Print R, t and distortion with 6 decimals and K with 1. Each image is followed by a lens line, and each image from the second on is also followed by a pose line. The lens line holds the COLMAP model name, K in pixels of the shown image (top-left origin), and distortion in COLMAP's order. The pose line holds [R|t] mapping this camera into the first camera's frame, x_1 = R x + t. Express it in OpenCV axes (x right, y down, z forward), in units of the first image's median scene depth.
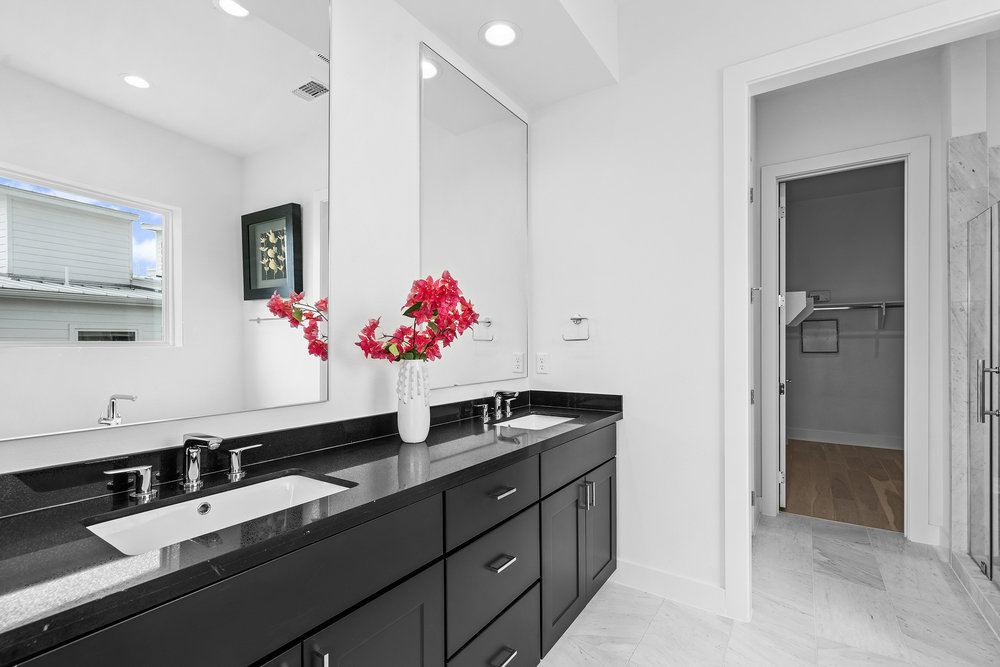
lens RADIAL K [[451.6, 0, 498.1], [0, 451.6, 333.2], [0, 0, 1]] dist [0.000415, 0.000172]
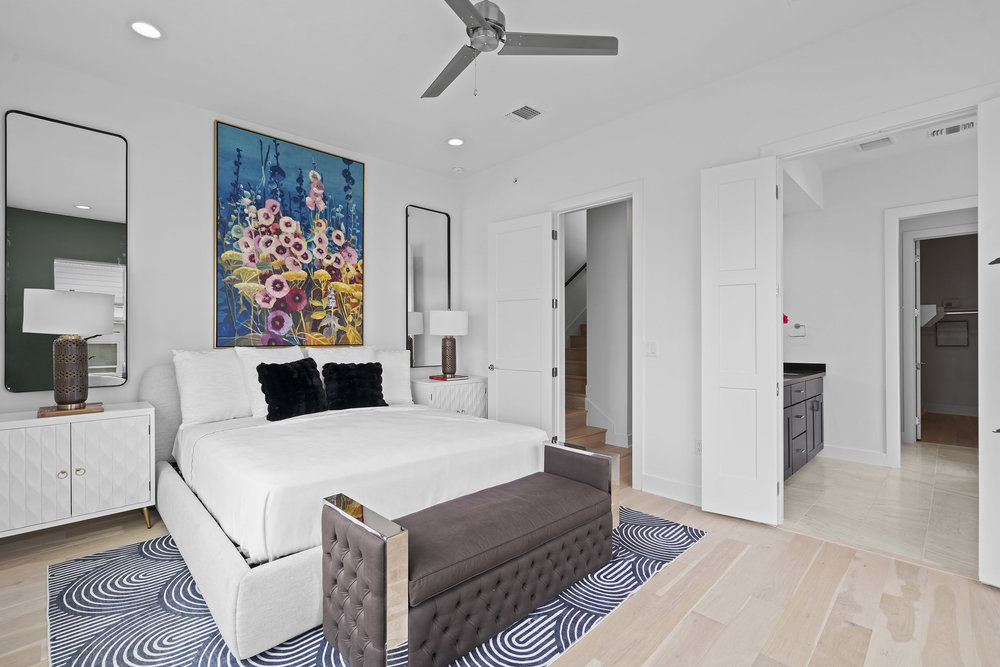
lens RADIAL K [[451.6, 0, 498.1], [0, 451.6, 333.2], [0, 0, 1]] dist [0.000415, 0.000172]
pose [[0.981630, -0.005404, -0.190716, -0.557694], [0.005974, 0.999979, 0.002416, -0.008995], [0.190699, -0.003511, 0.981642, -0.906094]]
